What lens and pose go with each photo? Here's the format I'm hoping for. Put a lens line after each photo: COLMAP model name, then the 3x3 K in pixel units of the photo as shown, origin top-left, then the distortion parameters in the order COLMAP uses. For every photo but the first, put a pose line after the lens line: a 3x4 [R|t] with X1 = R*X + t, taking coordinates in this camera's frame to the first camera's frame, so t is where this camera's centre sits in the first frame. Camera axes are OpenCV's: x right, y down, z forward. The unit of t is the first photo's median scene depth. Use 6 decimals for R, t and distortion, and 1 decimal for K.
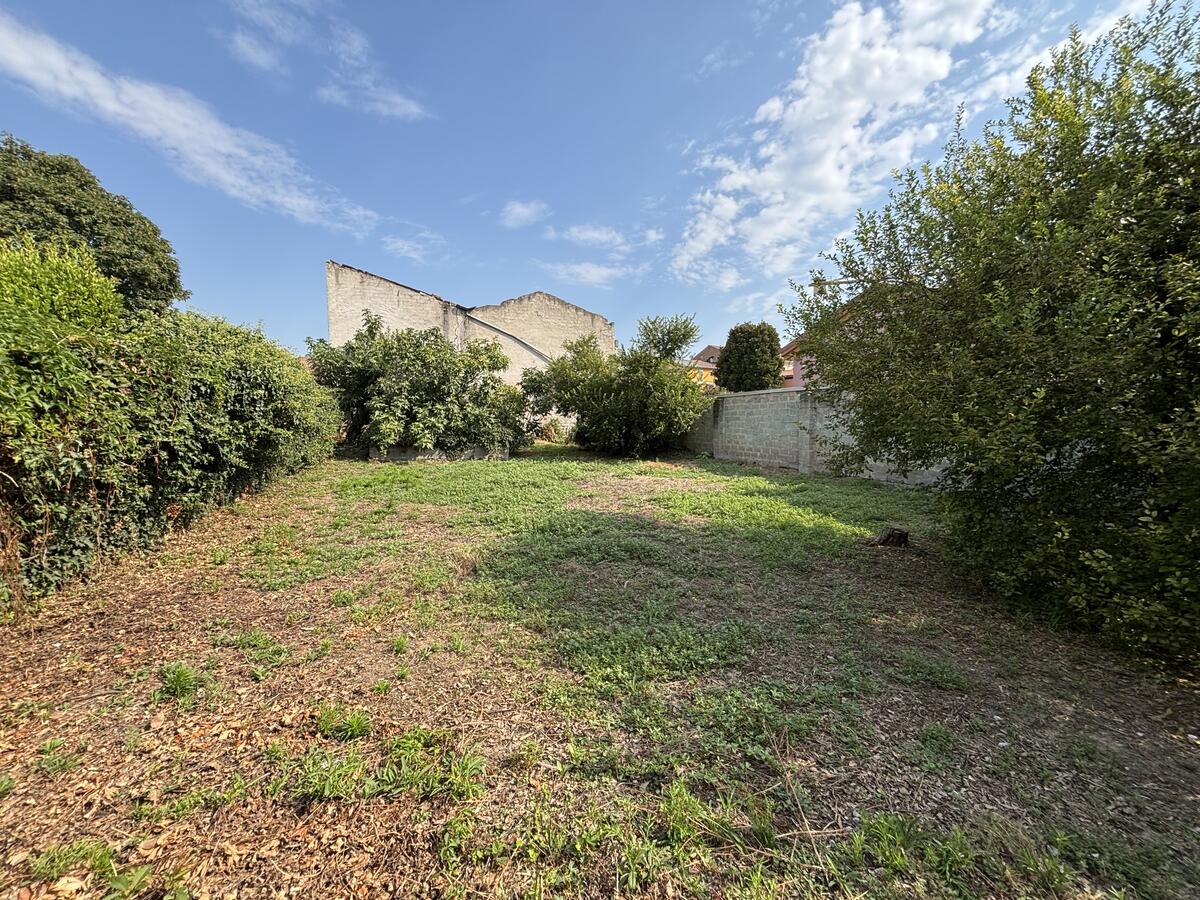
lens RADIAL K [[485.3, 0, 600.4], [0, 485.3, 449.8], [0, 0, 1]] dist [-0.004015, 0.000347]
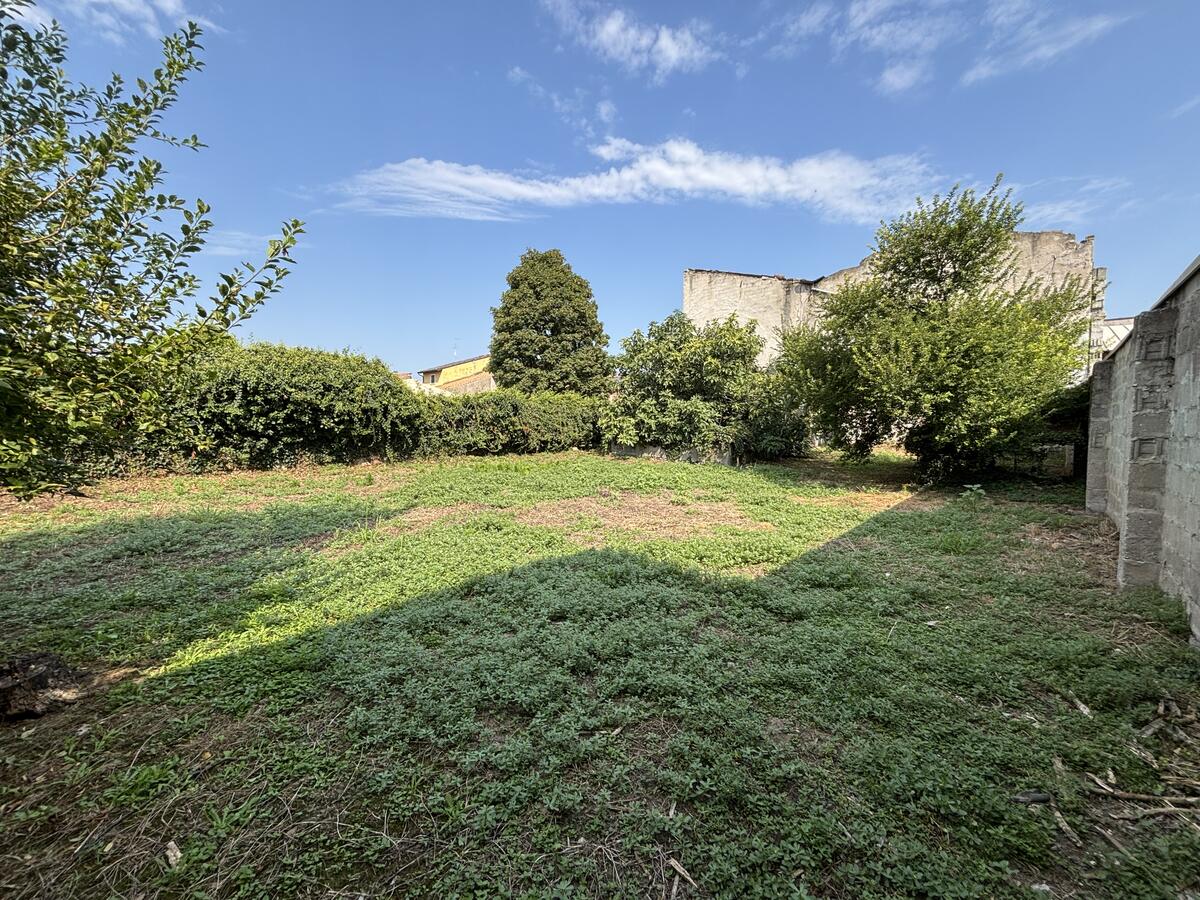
lens RADIAL K [[485.3, 0, 600.3], [0, 485.3, 450.4], [0, 0, 1]] dist [-0.004015, 0.000347]
pose [[0.429832, 0.061018, -0.900845, 0.319151], [-0.075774, 0.996632, 0.031351, -0.011299], [0.899724, 0.054785, 0.433008, 0.357544]]
